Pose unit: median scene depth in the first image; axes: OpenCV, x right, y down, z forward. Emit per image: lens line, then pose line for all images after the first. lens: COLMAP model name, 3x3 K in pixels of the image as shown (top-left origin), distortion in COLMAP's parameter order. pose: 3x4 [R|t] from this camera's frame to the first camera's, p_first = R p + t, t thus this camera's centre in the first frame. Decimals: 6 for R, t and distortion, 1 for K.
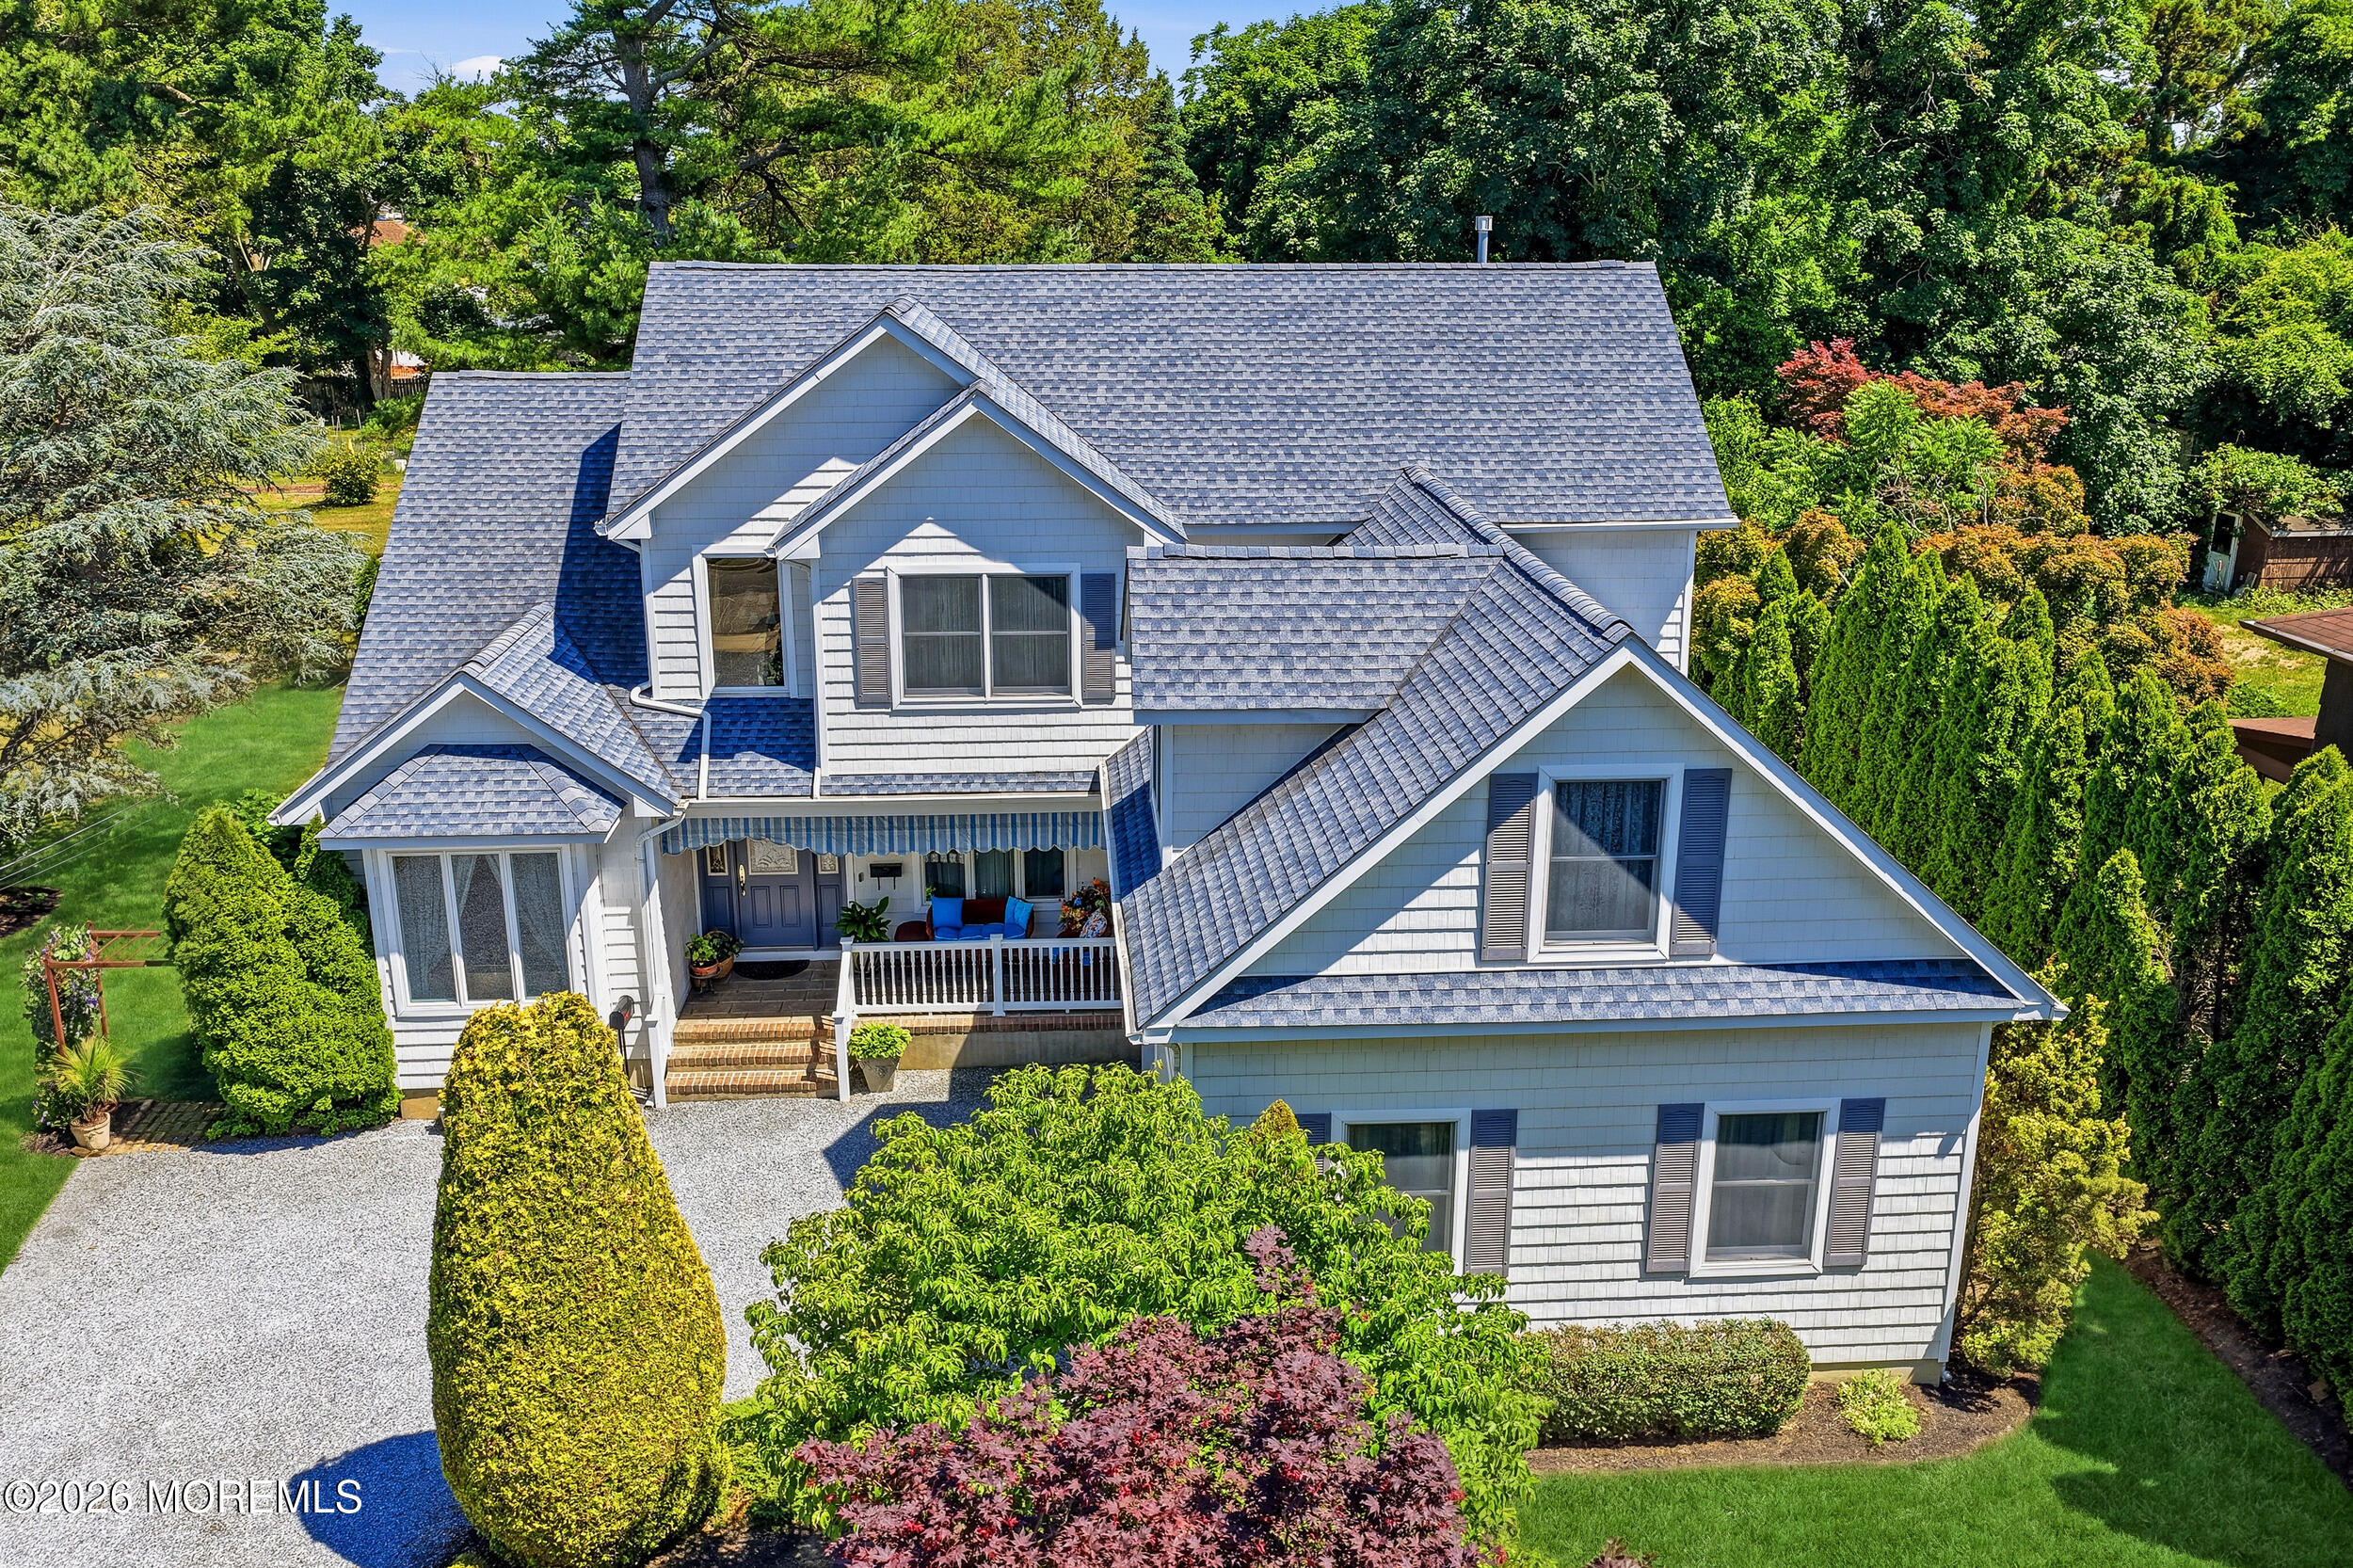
lens RADIAL K [[1957.2, 0, 1176.5], [0, 1957.2, 784.0], [0, 0, 1]] dist [-0.013083, 0.041050]
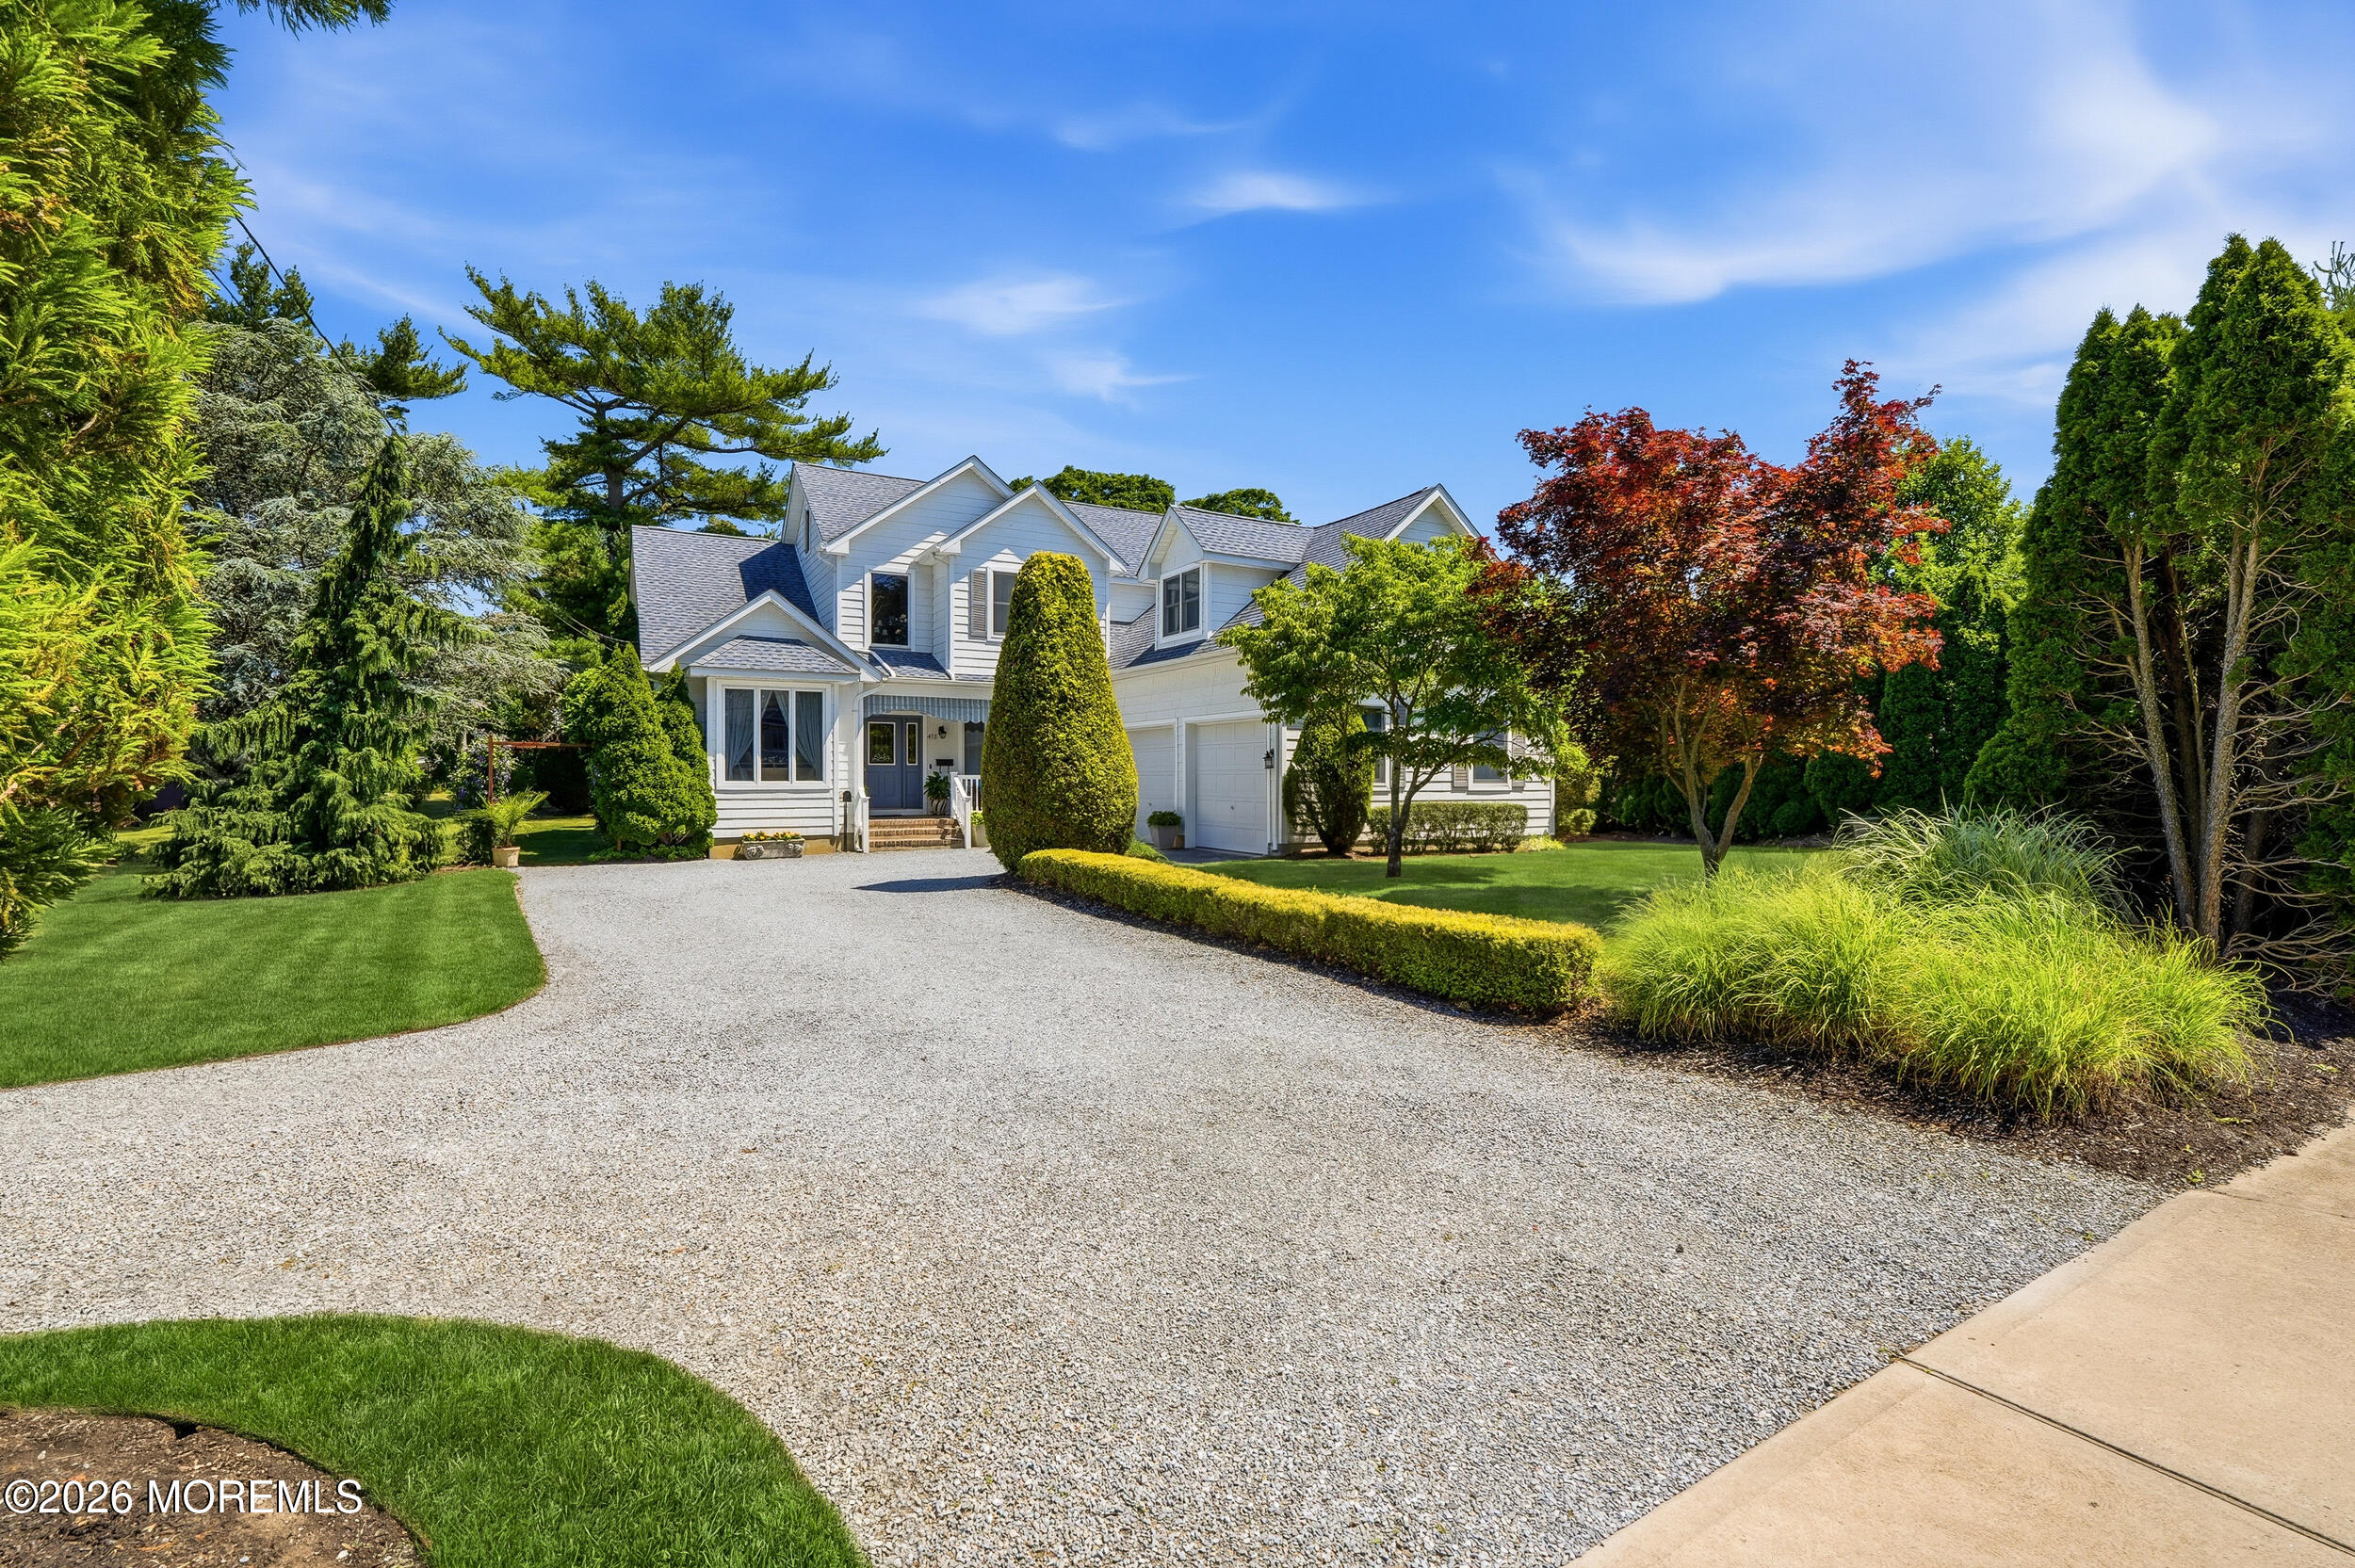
lens RADIAL K [[1050.6, 0, 1170.8], [0, 1050.6, 780.8], [0, 0, 1]] dist [-0.010199, 0.004657]
pose [[0.903589, -0.002075, 0.428395, -0.434350], [0.126824, 0.956460, -0.262870, 0.397003], [-0.409197, 0.291857, 0.864510, 0.071932]]
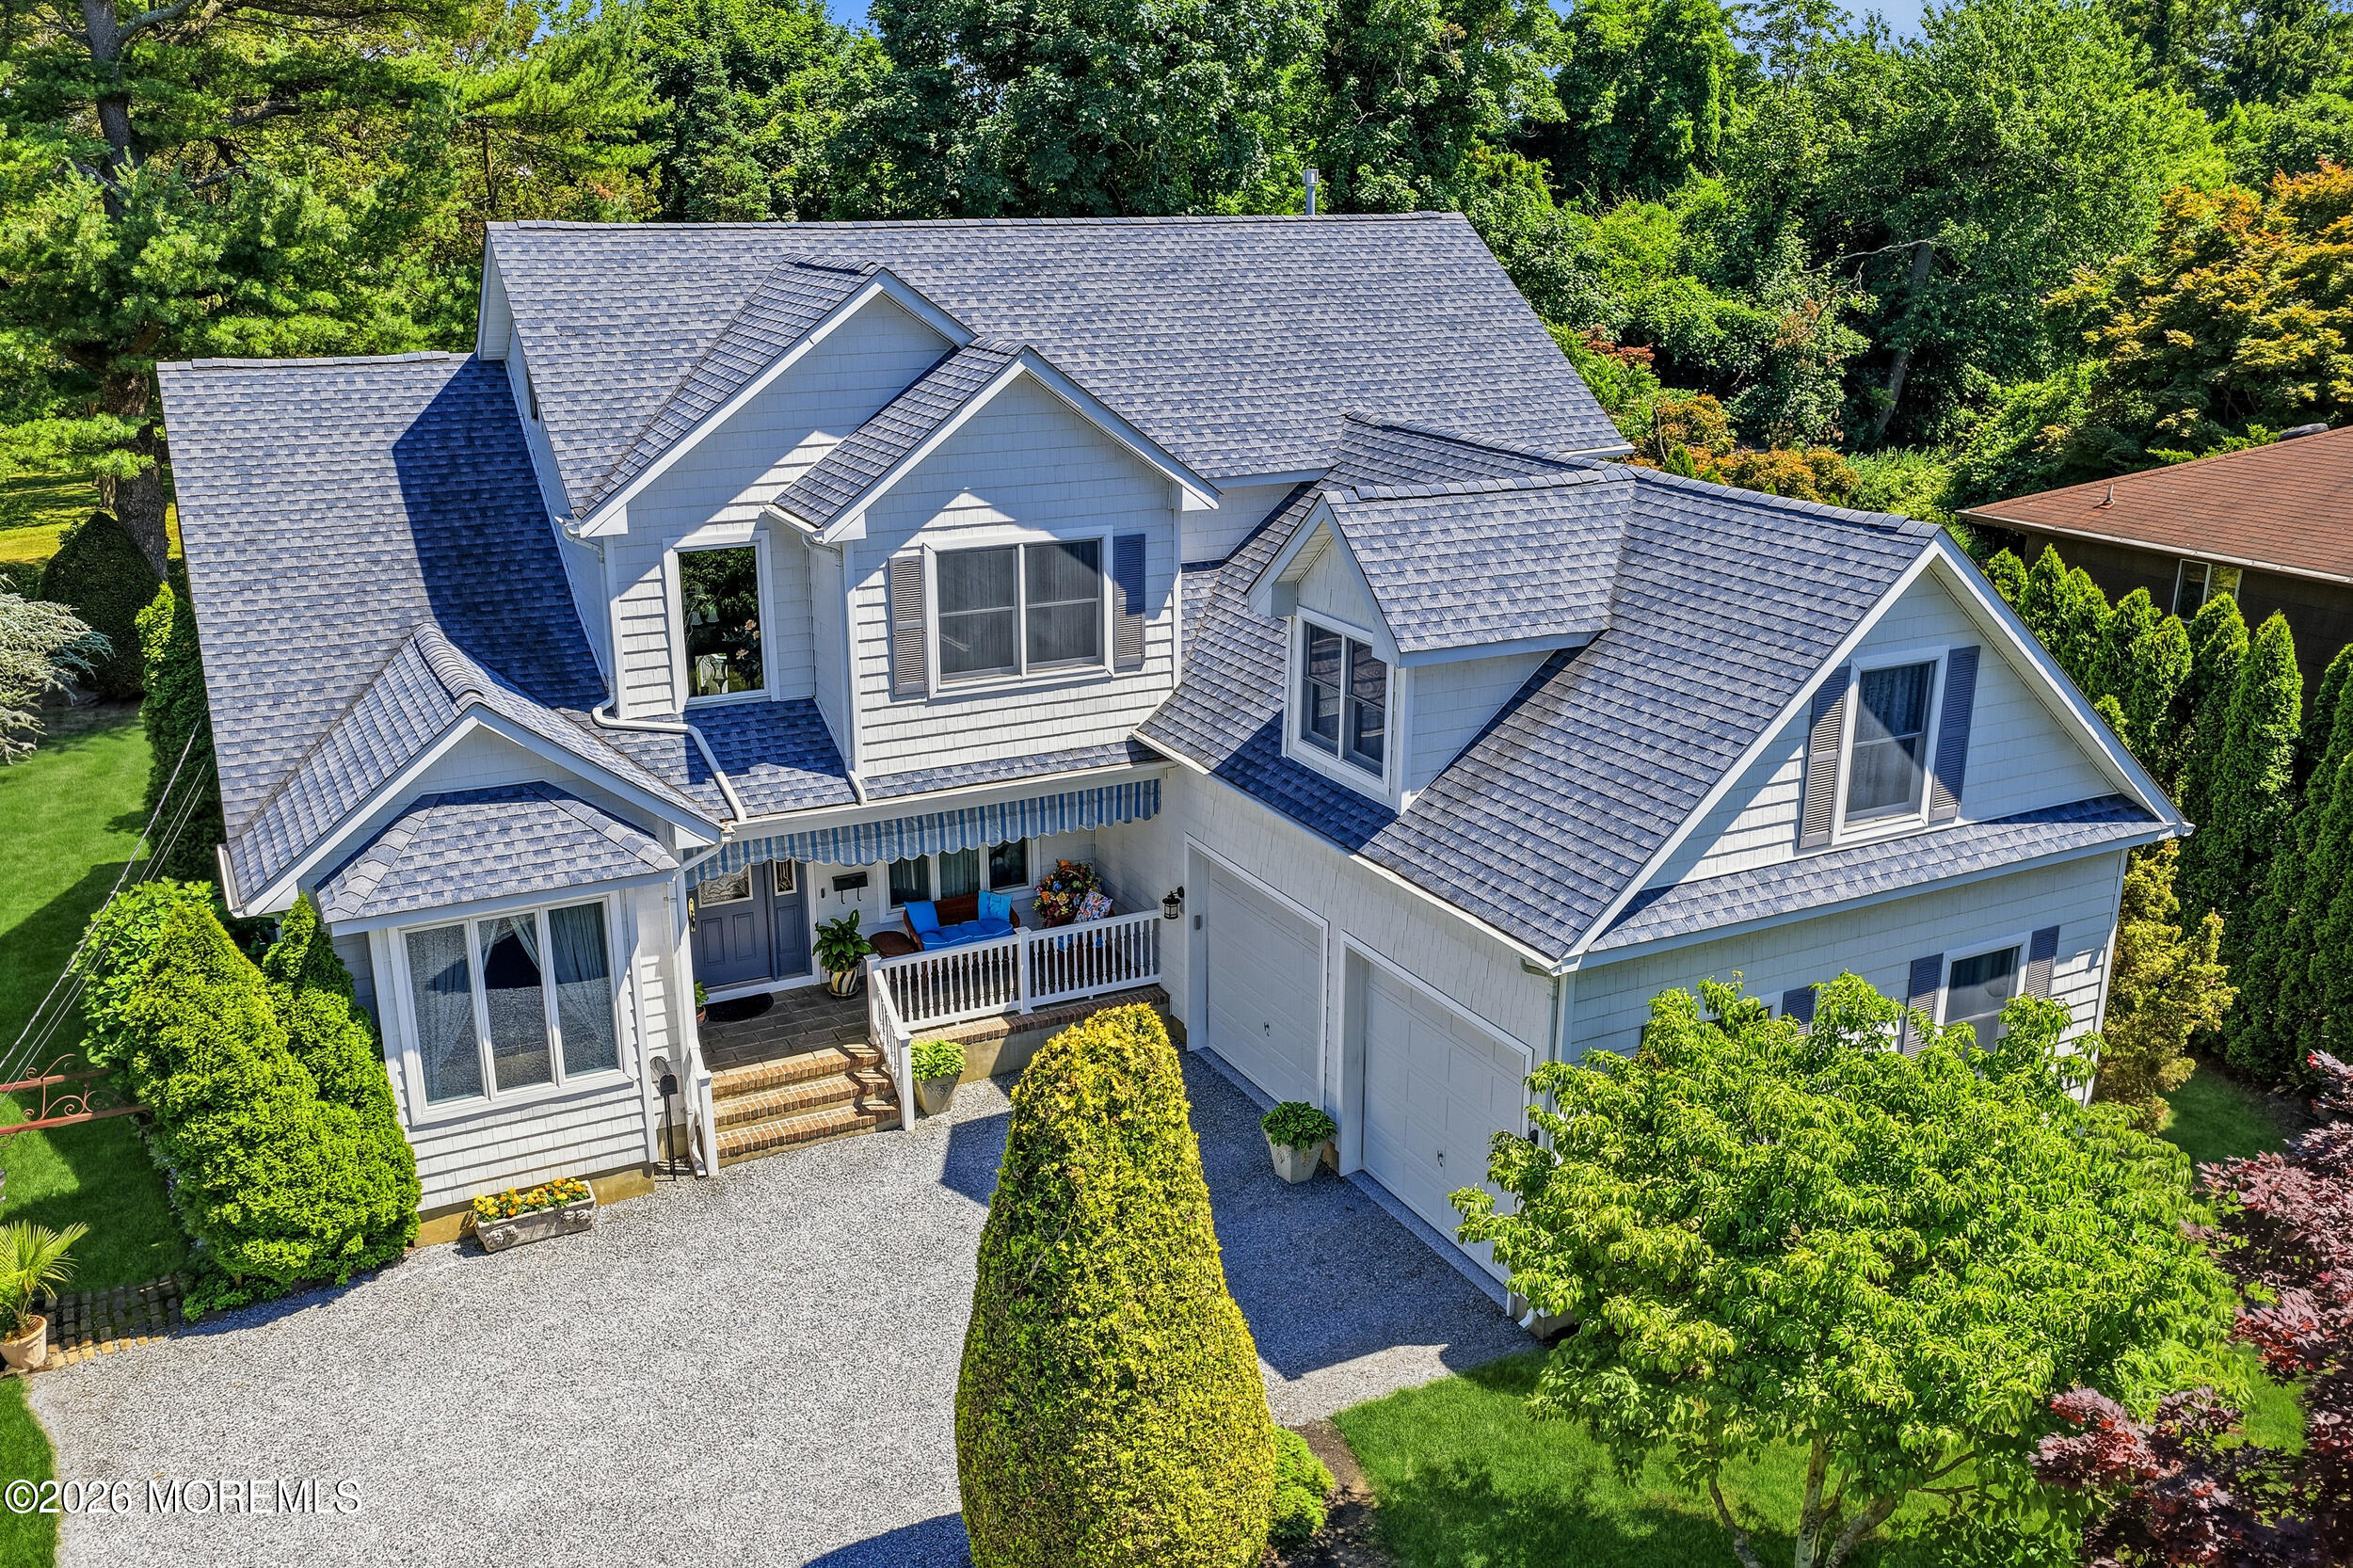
lens RADIAL K [[1957.2, 0, 1176.5], [0, 1957.2, 784.0], [0, 0, 1]] dist [-0.013083, 0.041050]
pose [[0.917842, -0.120018, 0.378366, -0.399957], [0.117886, 0.992607, 0.028886, -0.011221], [-0.379036, 0.018091, 0.925205, 0.104650]]
